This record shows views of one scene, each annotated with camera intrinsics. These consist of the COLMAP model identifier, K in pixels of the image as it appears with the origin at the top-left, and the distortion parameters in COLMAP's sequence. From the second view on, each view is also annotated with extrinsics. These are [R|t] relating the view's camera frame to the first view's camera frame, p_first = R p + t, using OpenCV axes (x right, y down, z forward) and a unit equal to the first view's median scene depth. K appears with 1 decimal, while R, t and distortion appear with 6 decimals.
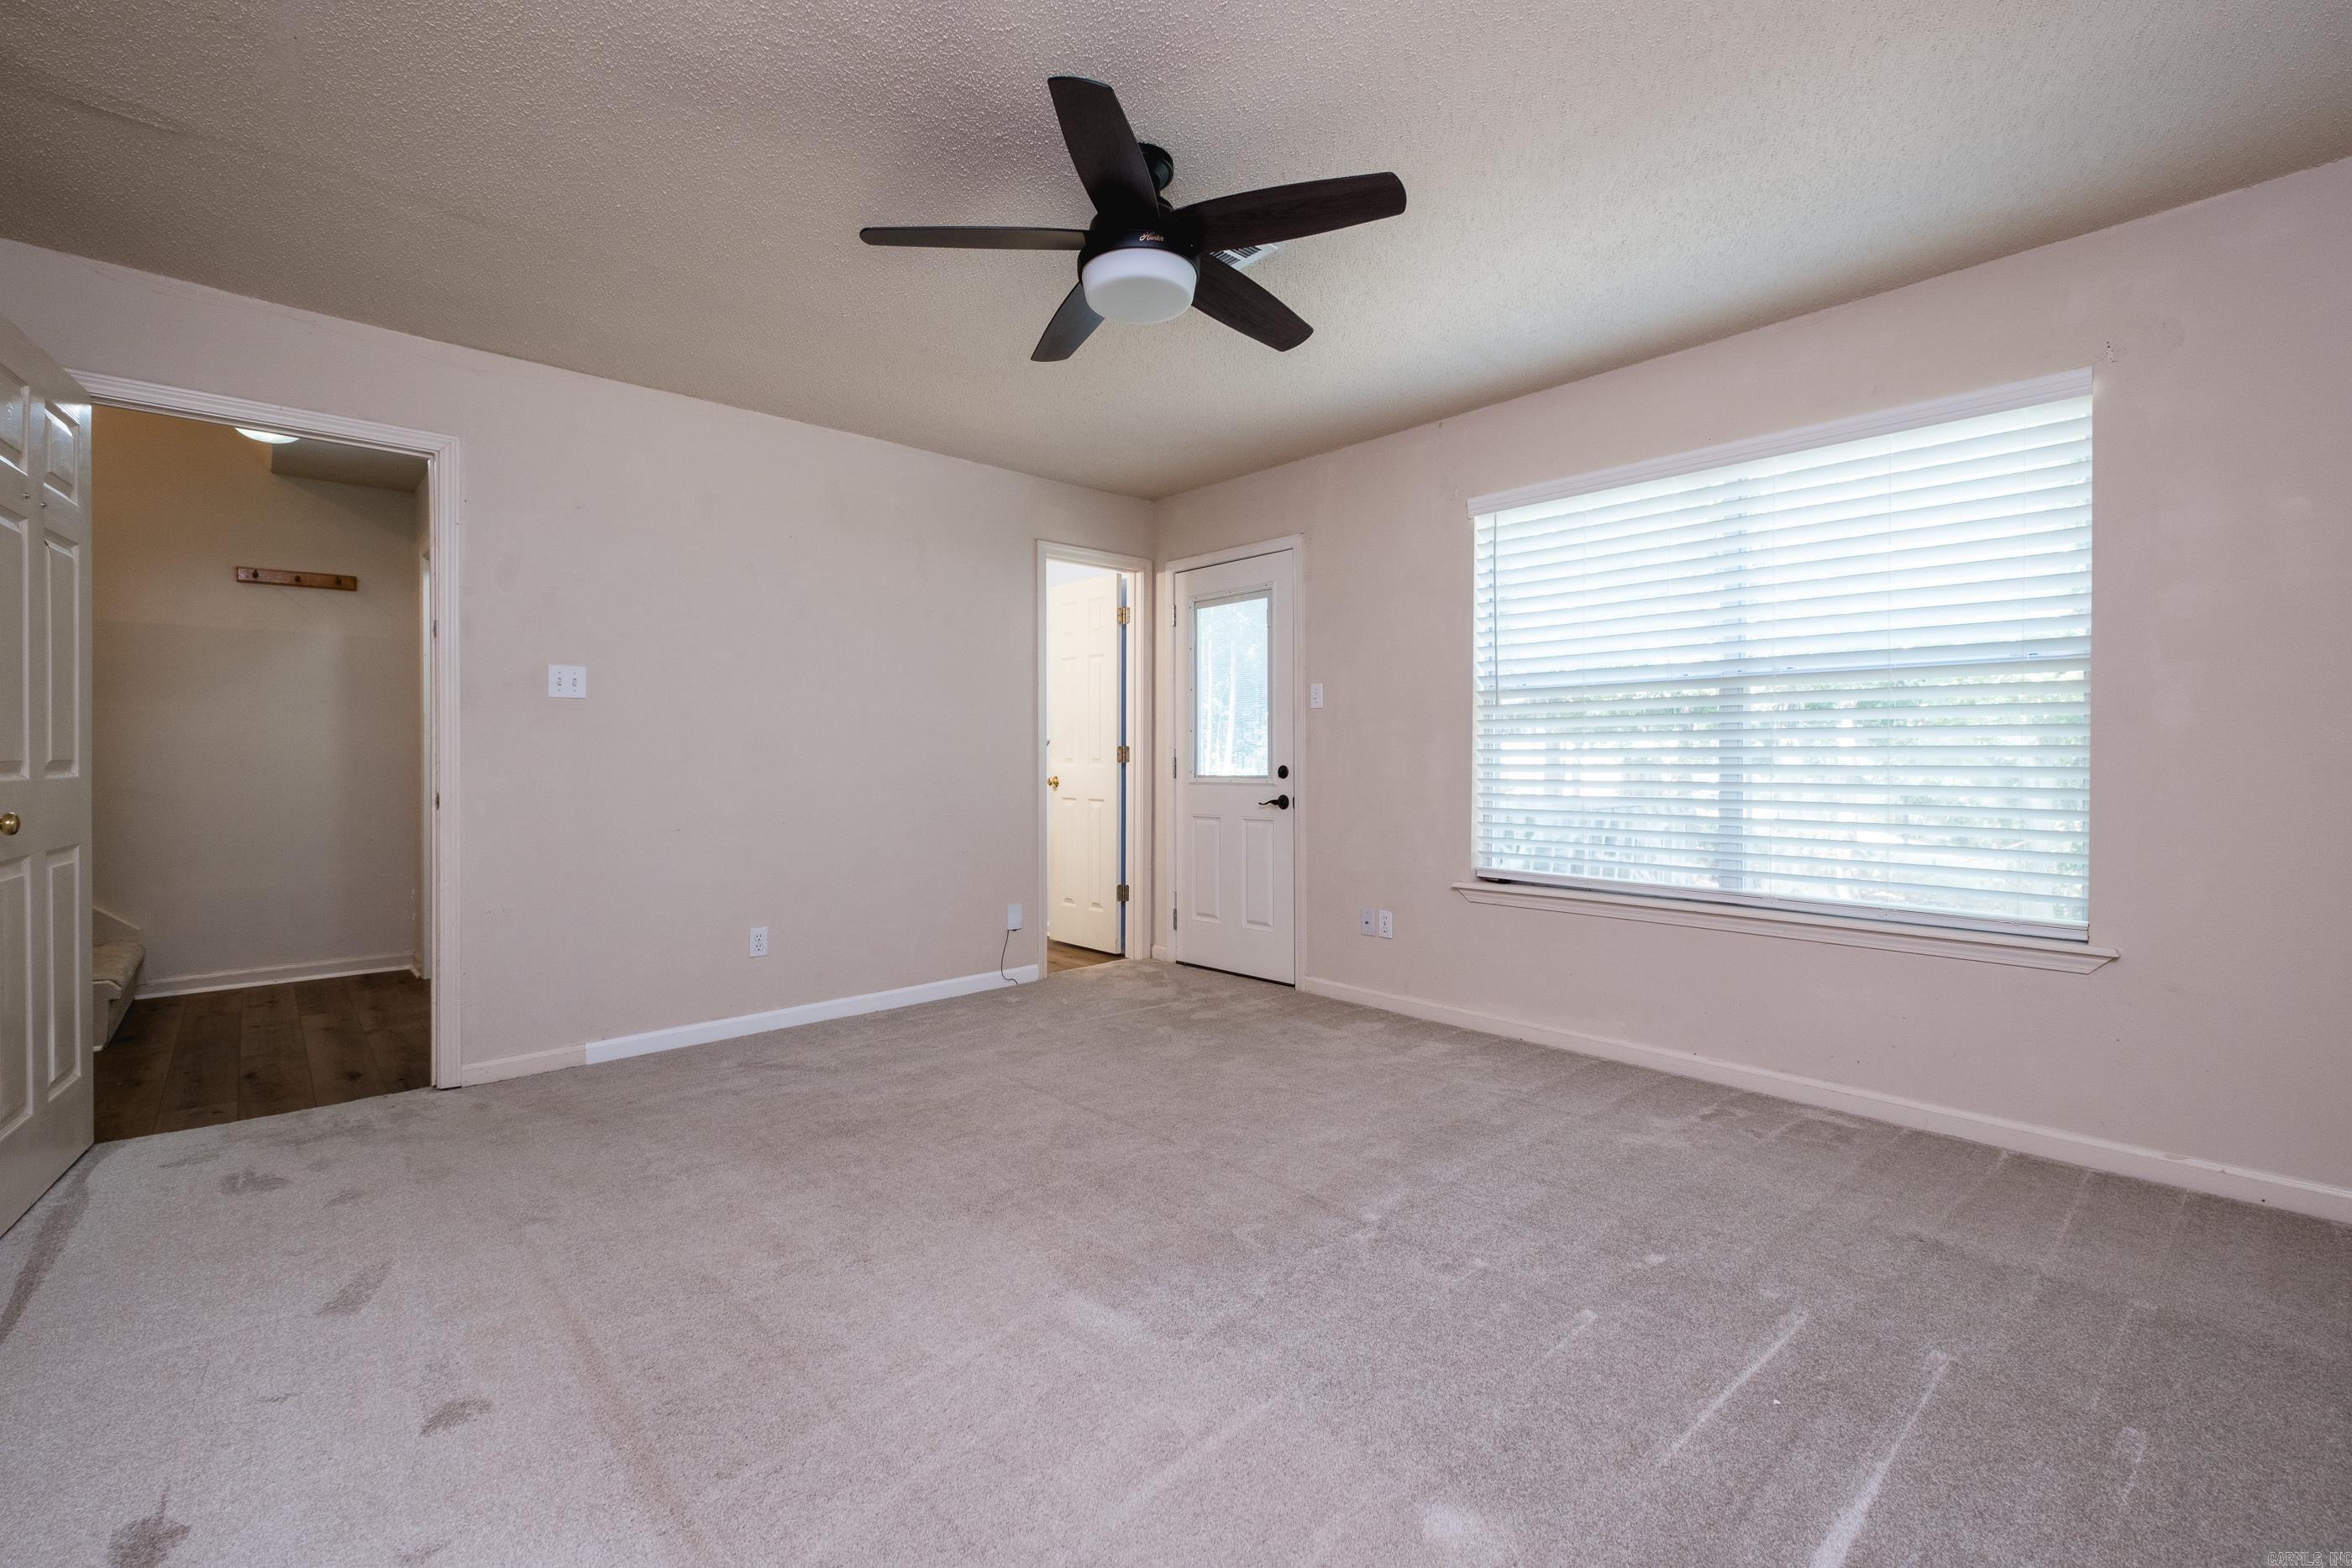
lens RADIAL K [[1010.0, 0, 1185.2], [0, 1010.0, 794.4], [0, 0, 1]] dist [0.007060, -0.005807]
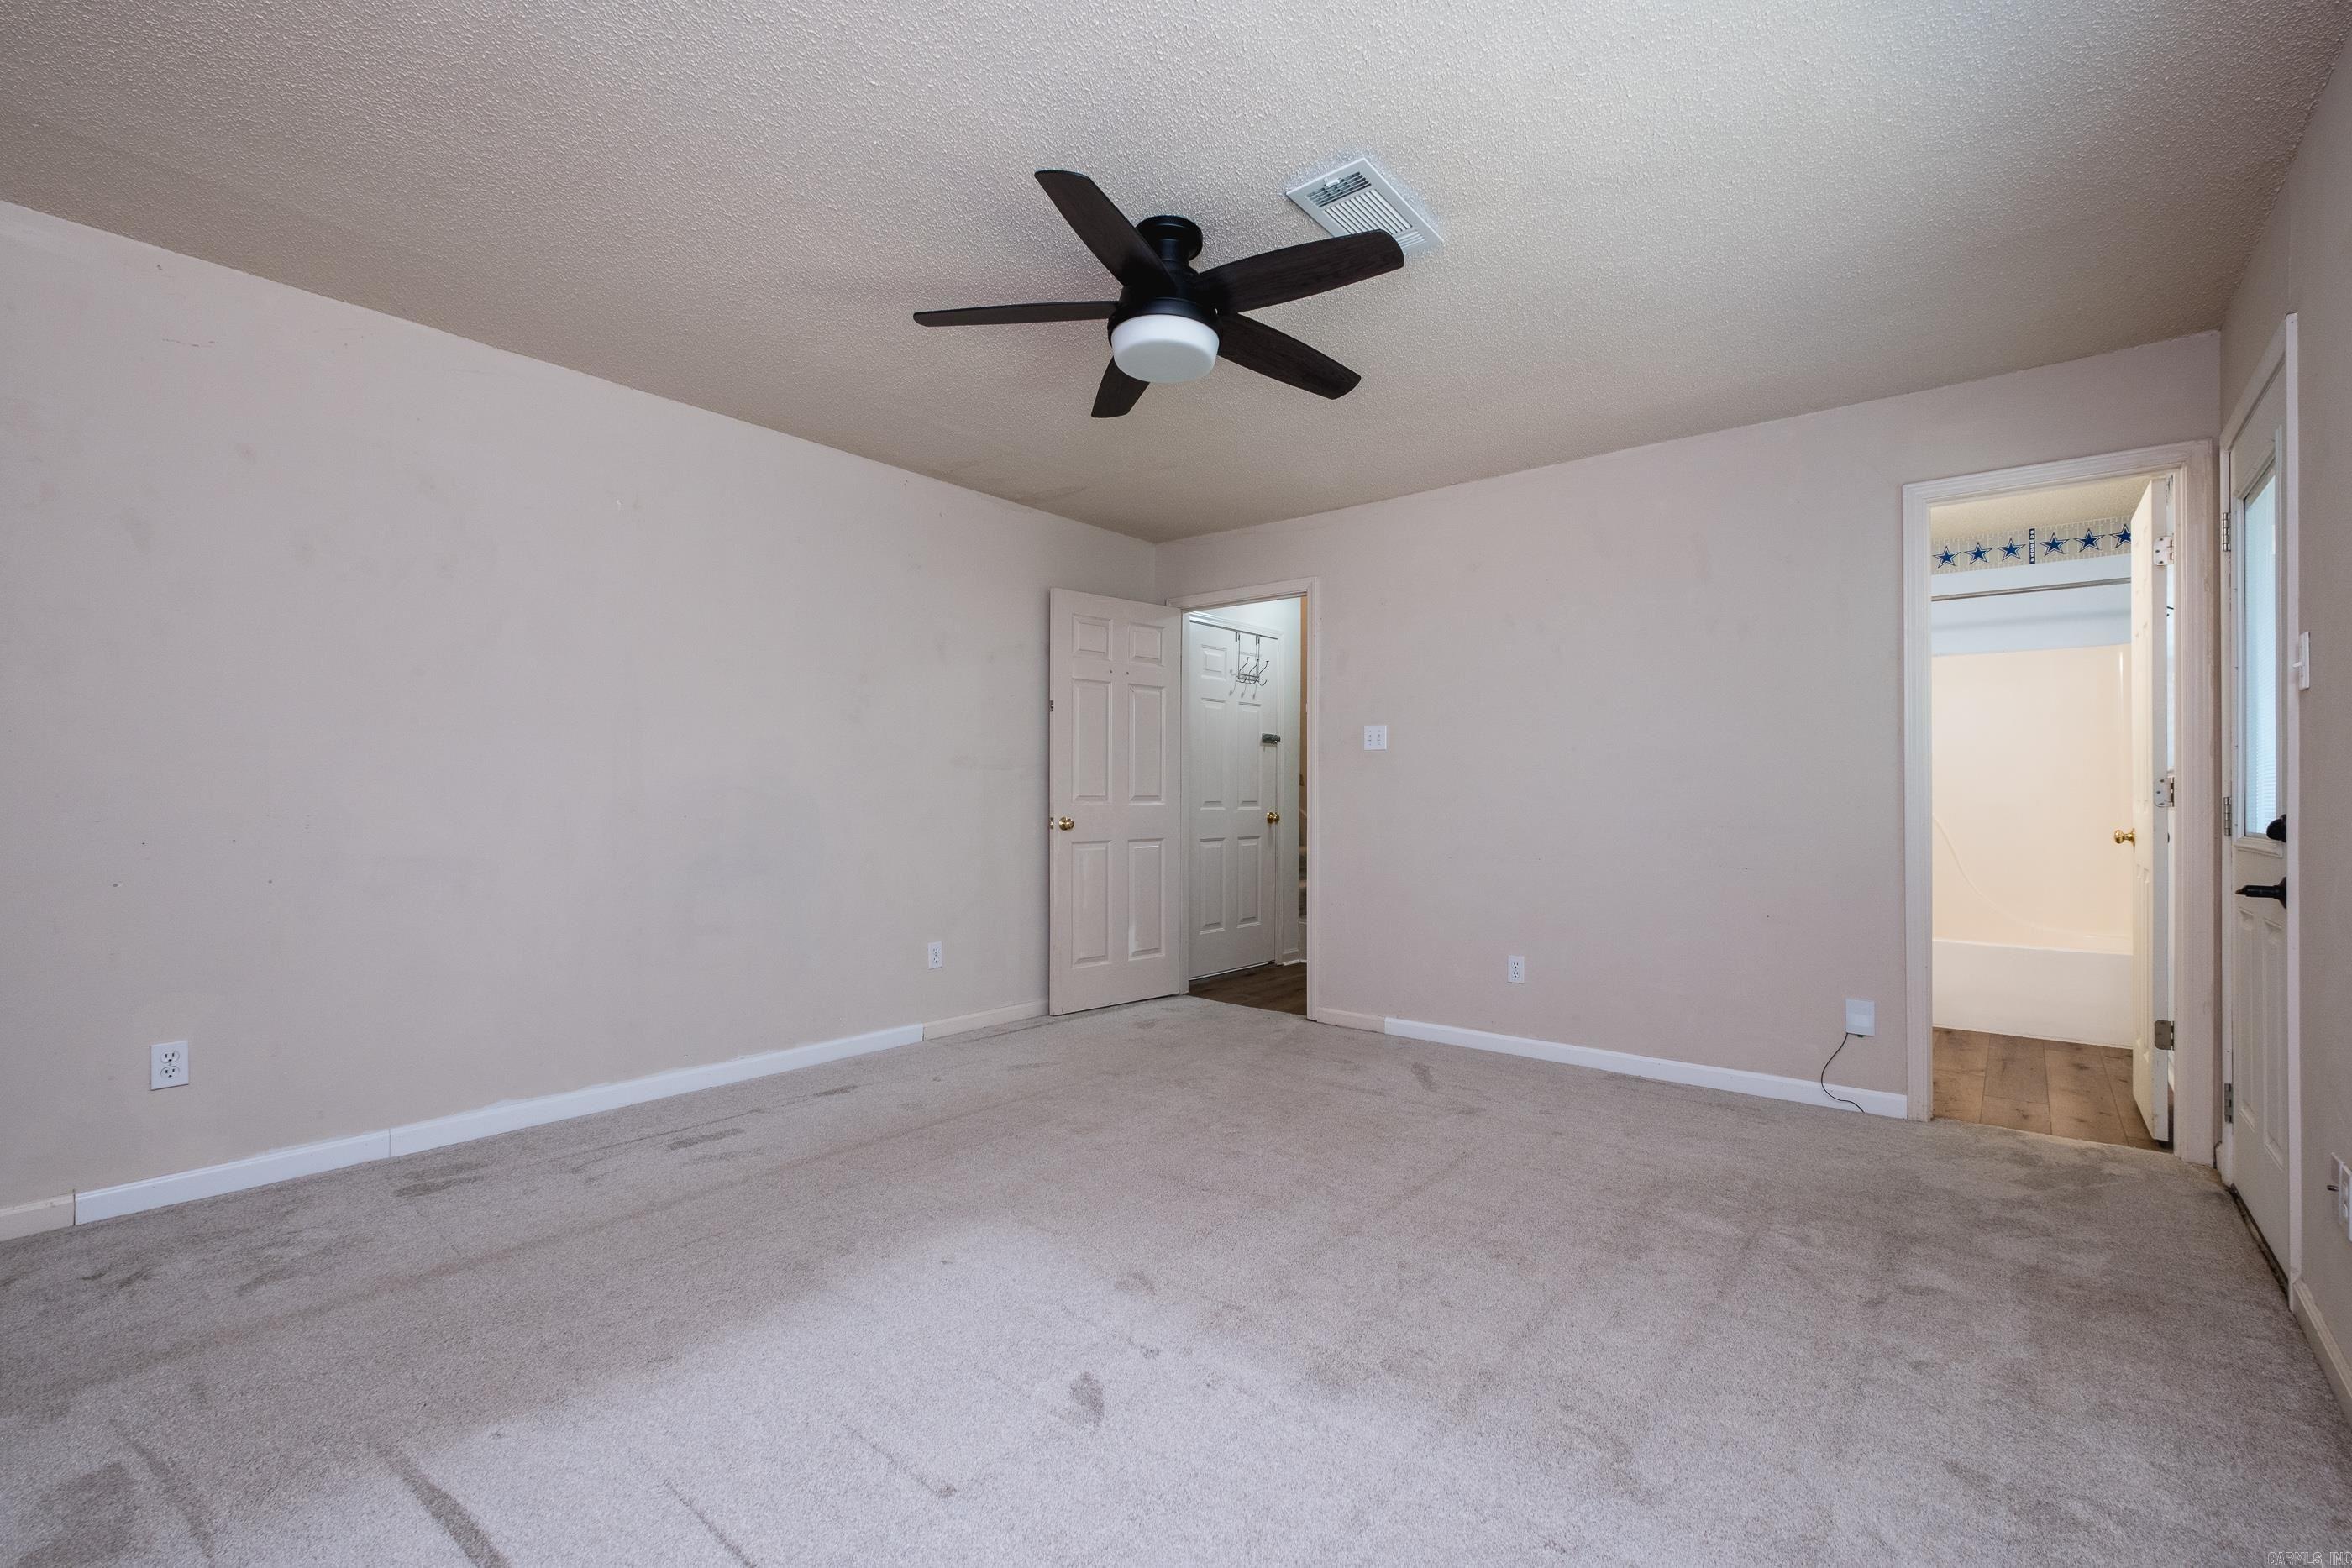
lens RADIAL K [[1010.0, 0, 1185.2], [0, 1010.0, 794.4], [0, 0, 1]] dist [0.007060, -0.005807]
pose [[0.139959, 0.000349, -0.990157, 0.655244], [-0.040298, 0.999173, -0.005344, -0.019673], [0.989337, 0.040649, 0.139857, 0.567743]]
